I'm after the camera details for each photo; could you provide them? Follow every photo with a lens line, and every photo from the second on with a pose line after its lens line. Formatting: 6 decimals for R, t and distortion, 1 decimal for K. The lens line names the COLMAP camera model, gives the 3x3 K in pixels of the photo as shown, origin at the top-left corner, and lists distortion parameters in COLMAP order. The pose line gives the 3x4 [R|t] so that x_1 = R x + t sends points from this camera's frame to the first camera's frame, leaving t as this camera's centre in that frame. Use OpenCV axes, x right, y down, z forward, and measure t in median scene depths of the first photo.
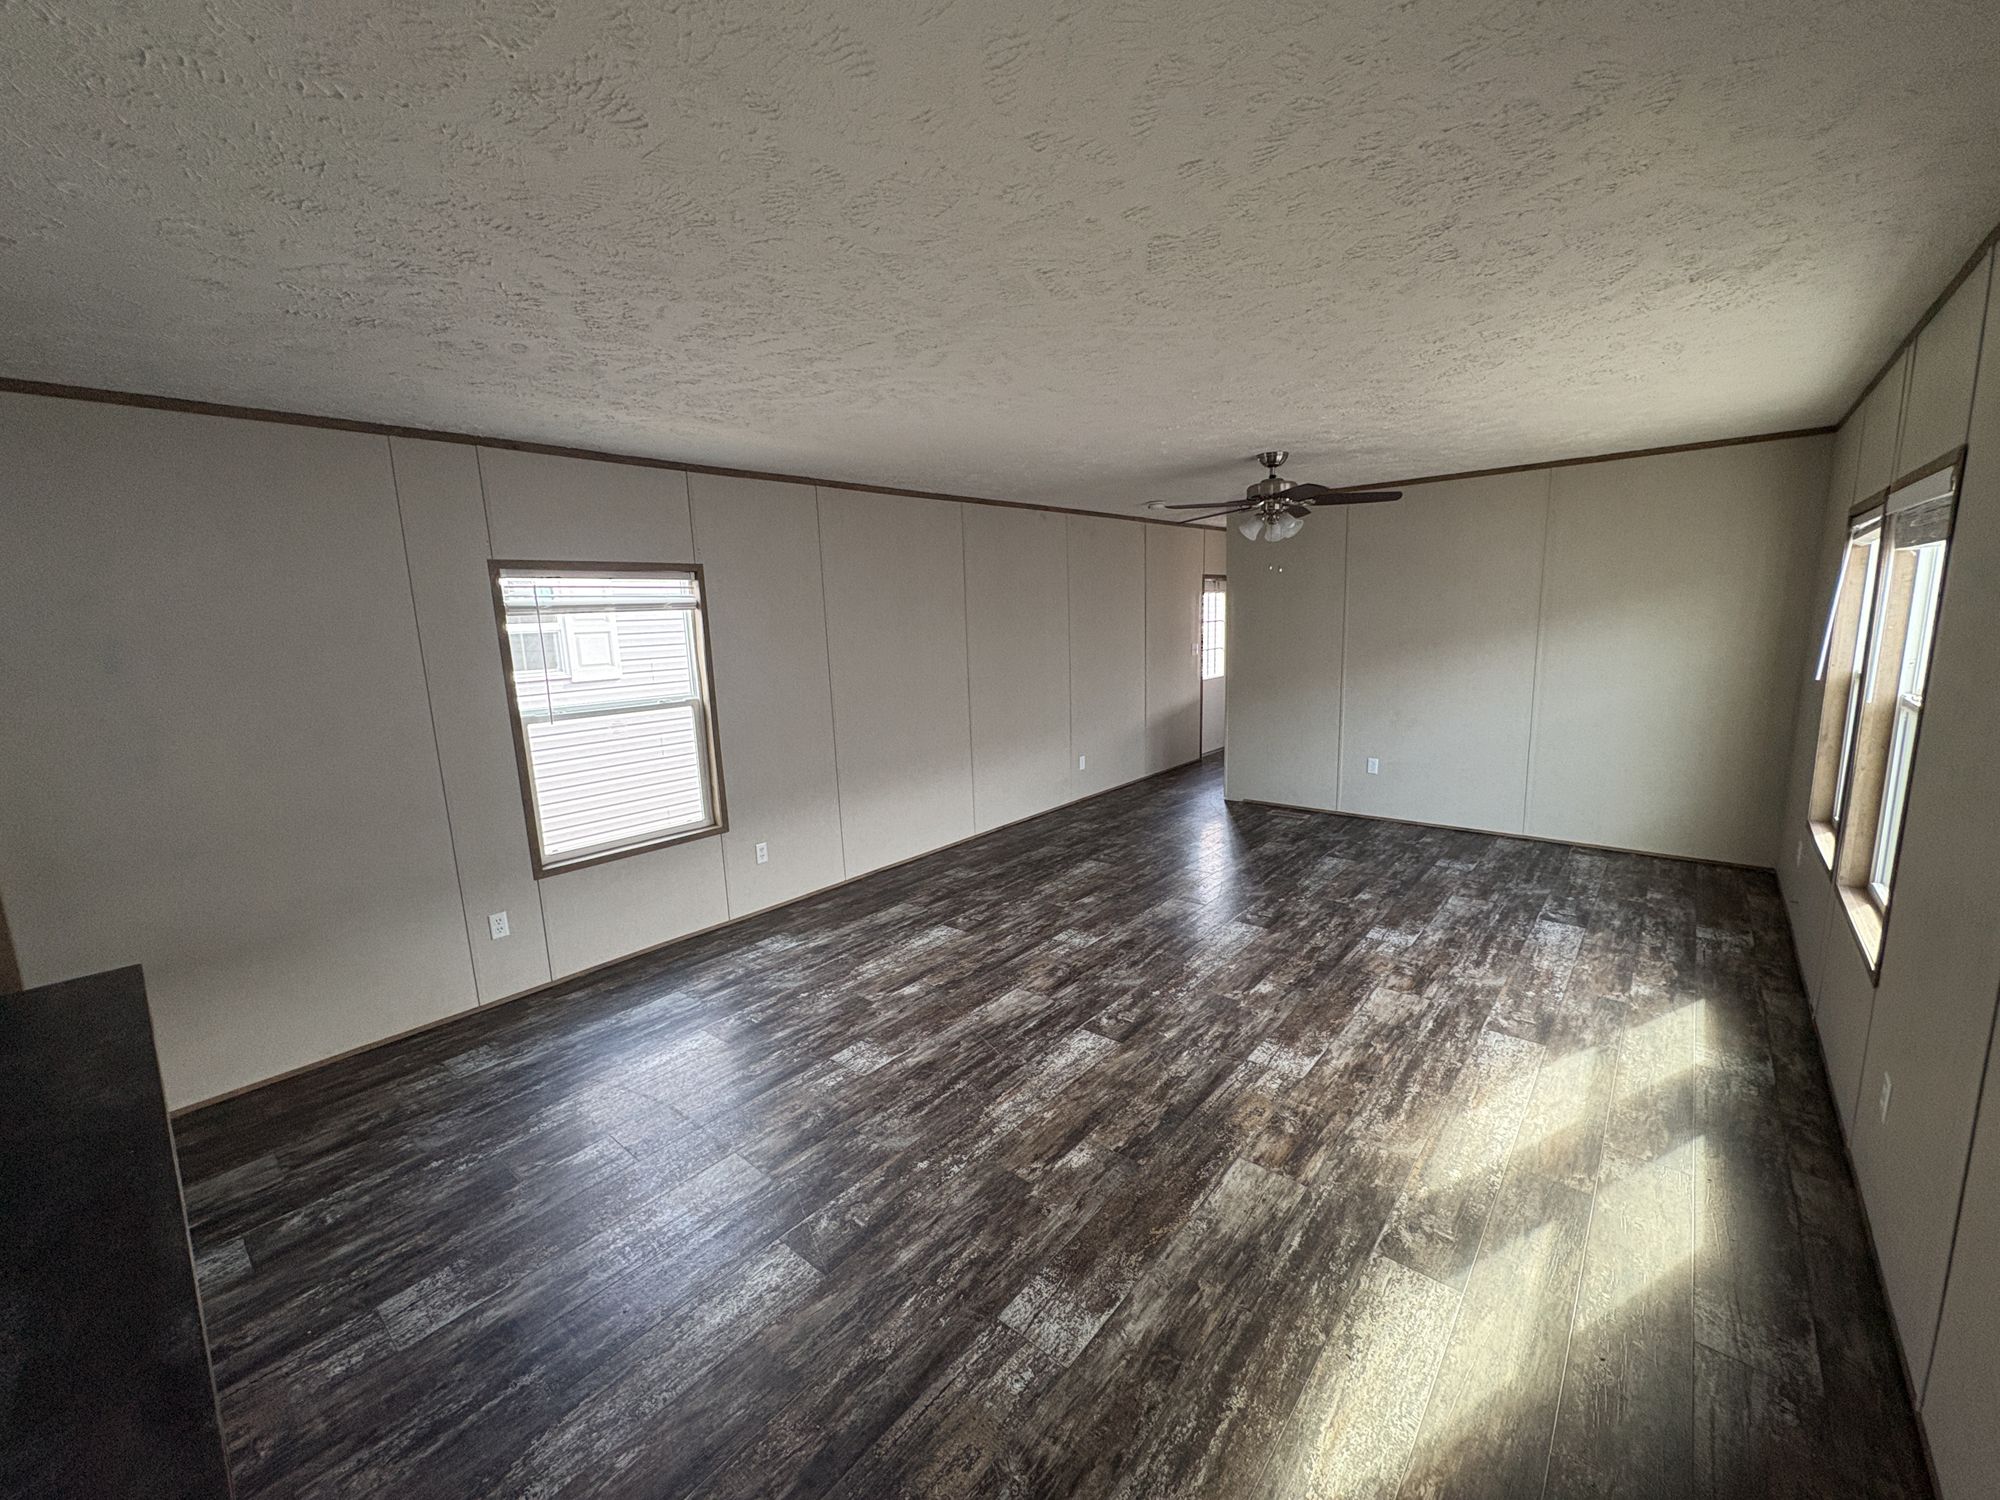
lens RADIAL K [[798.6, 0, 1002.8], [0, 798.6, 743.9], [0, 0, 1]] dist [0.000748, 0.000563]
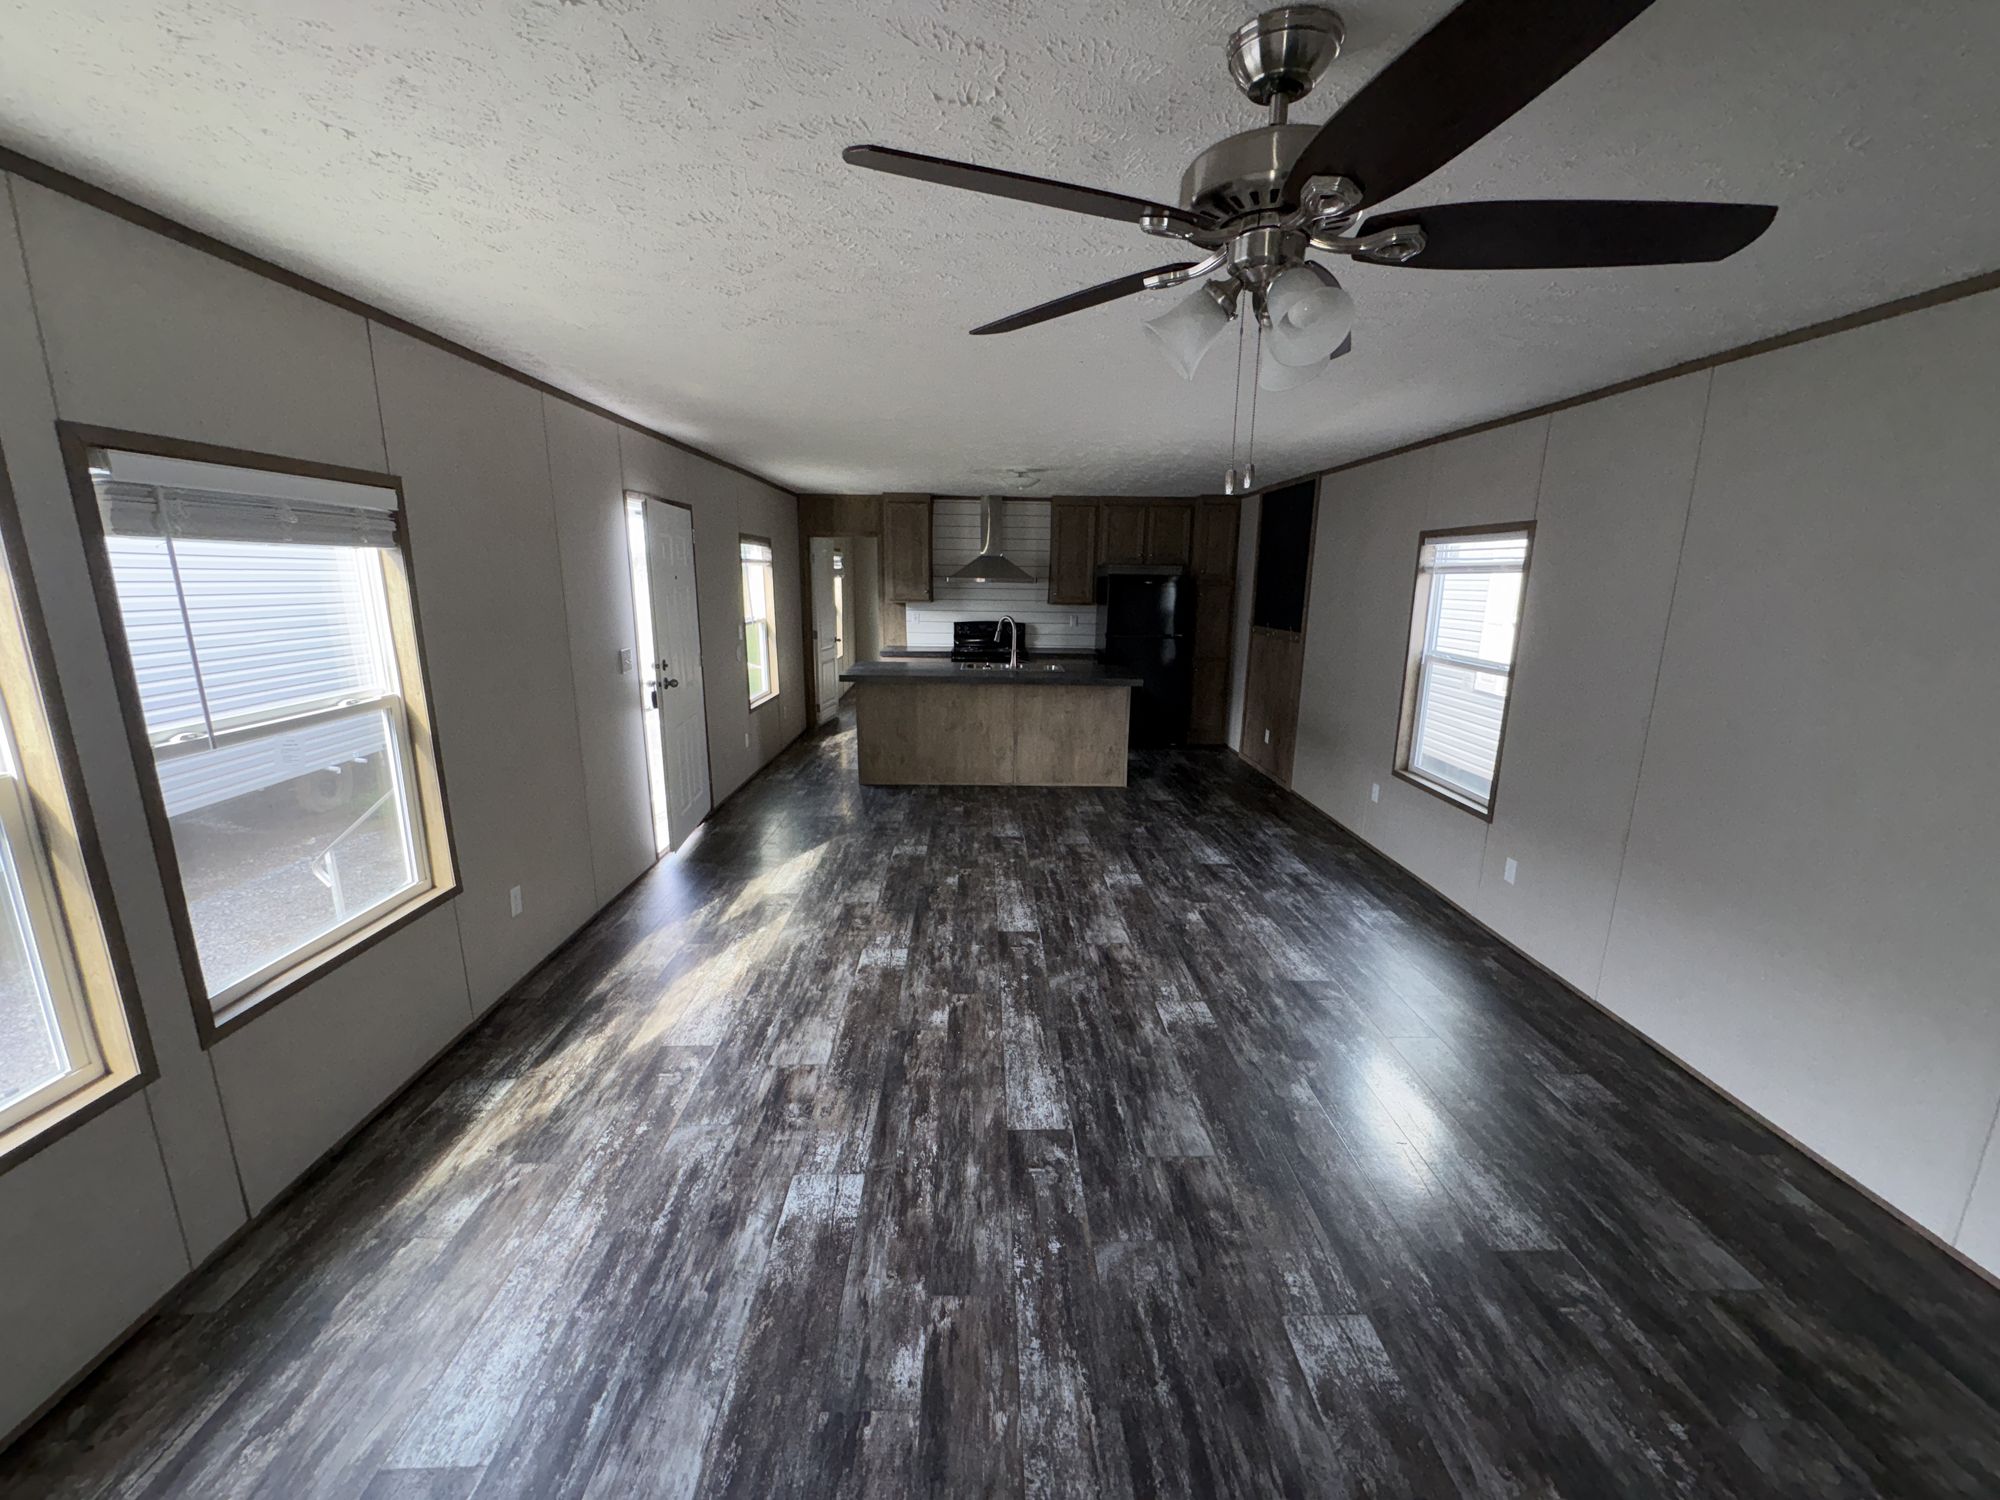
lens RADIAL K [[798.6, 0, 999.6], [0, 798.6, 753.8], [0, 0, 1]] dist [0.000748, 0.000563]
pose [[-0.744778, 0.173998, -0.644229, 0.796838], [-0.092464, 0.929187, 0.357858, -0.294014], [0.660876, 0.326093, -0.675949, 1.542180]]
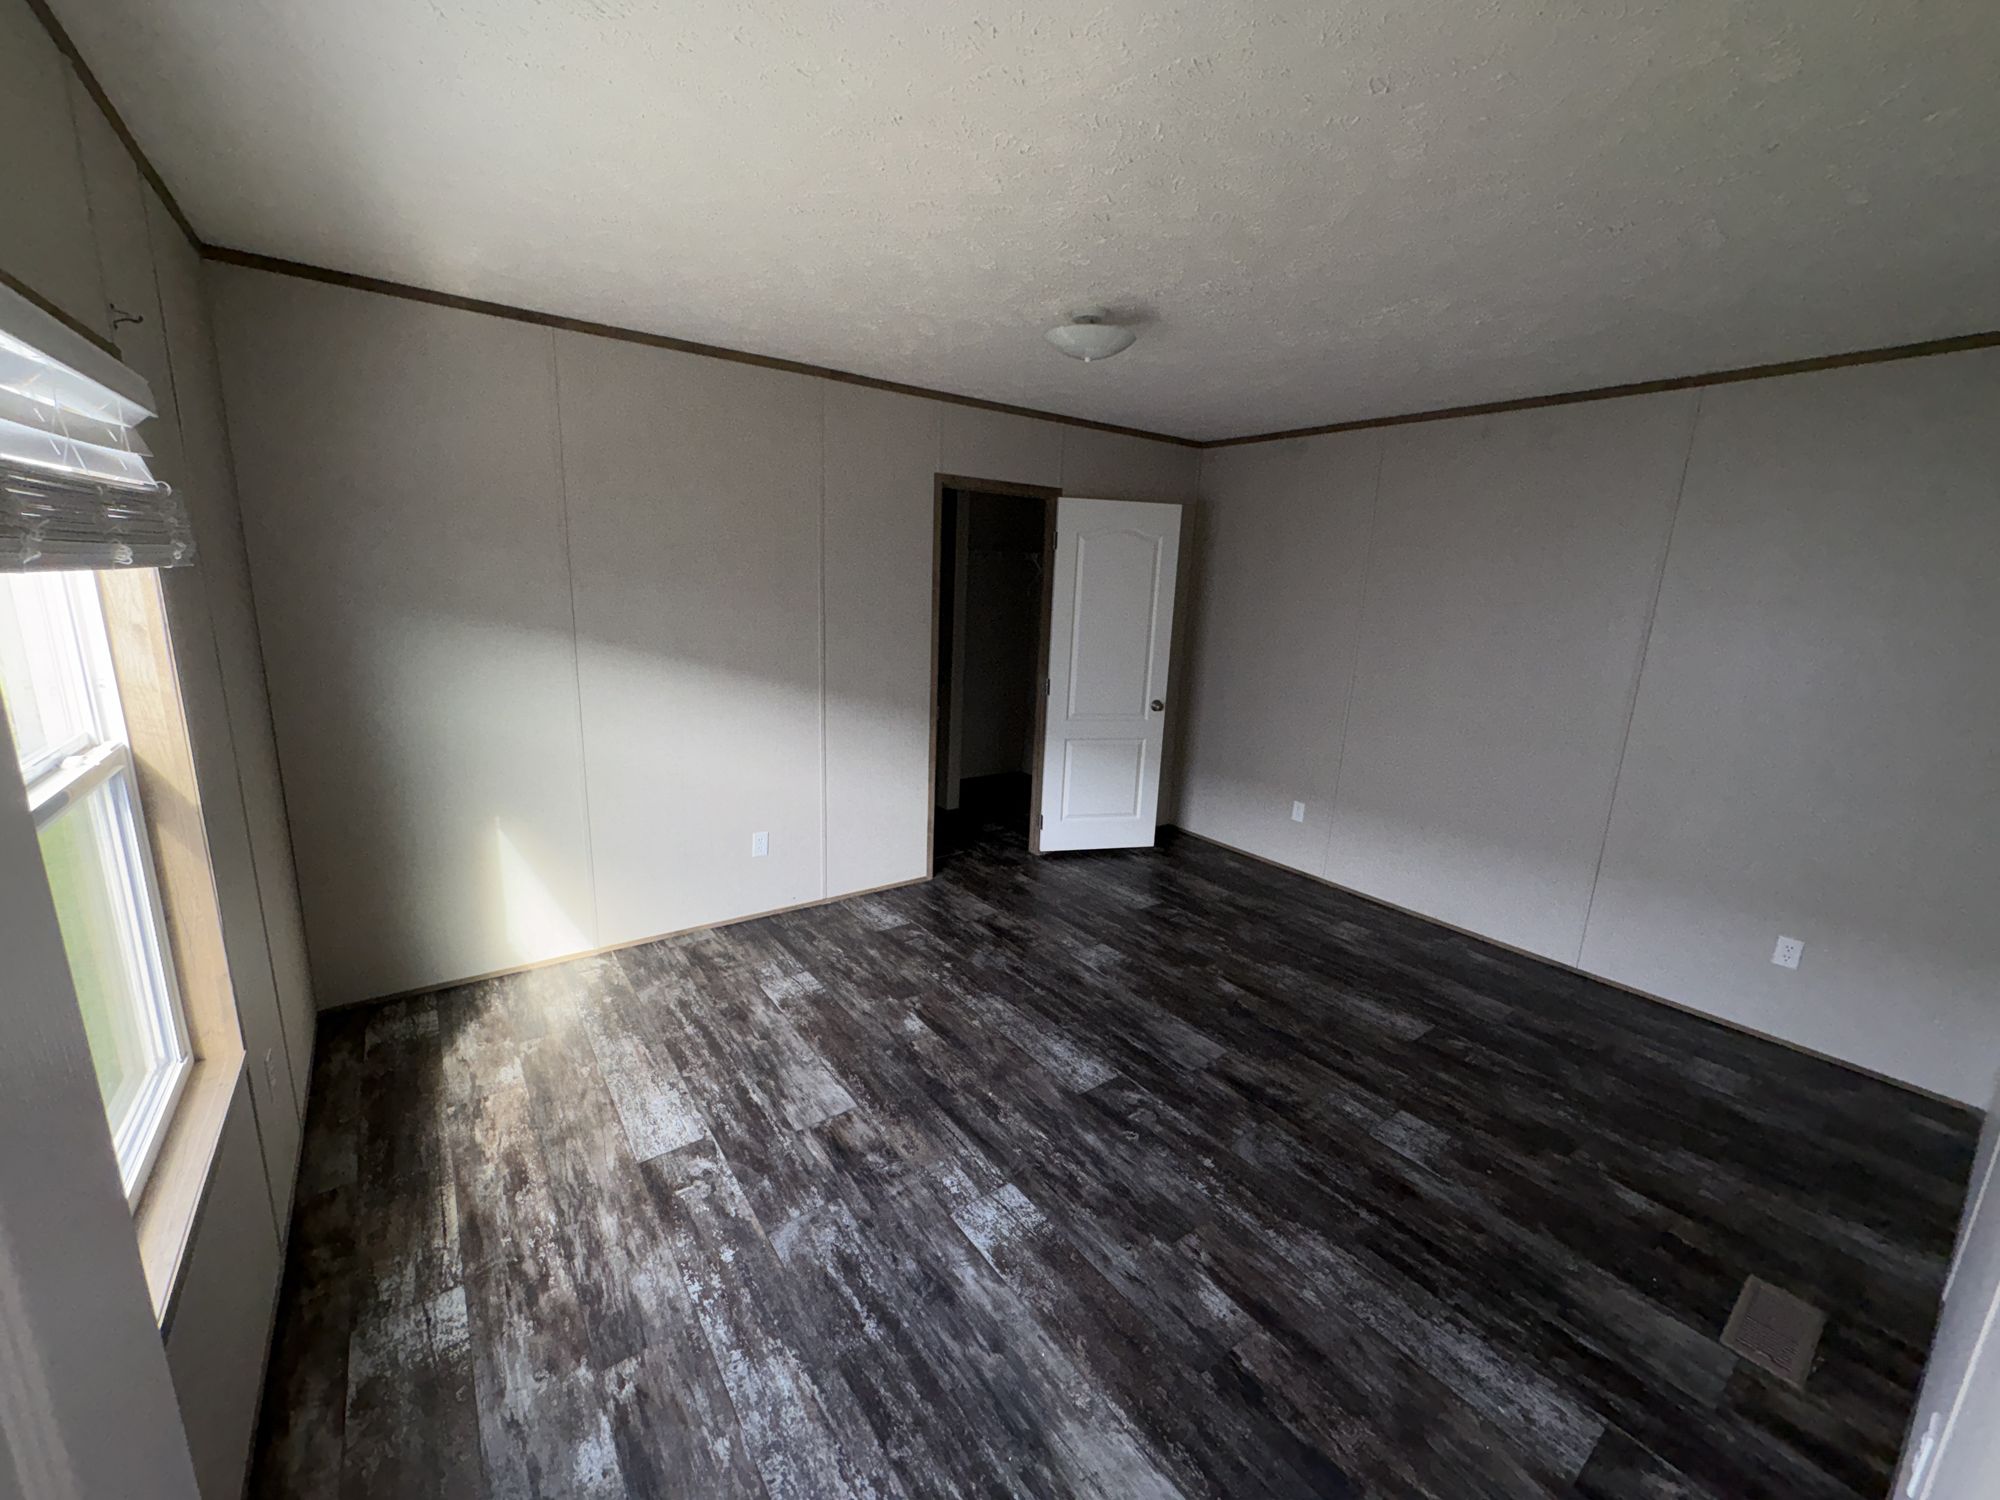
lens RADIAL K [[798.6, 0, 1000.5], [0, 798.6, 795.4], [0, 0, 1]] dist [0.000748, 0.000563]
pose [[-0.228618, 0.308484, -0.923348, 1.010439], [-0.182201, 0.918149, 0.351859, -0.231221], [0.956314, 0.248676, -0.153699, 1.149640]]
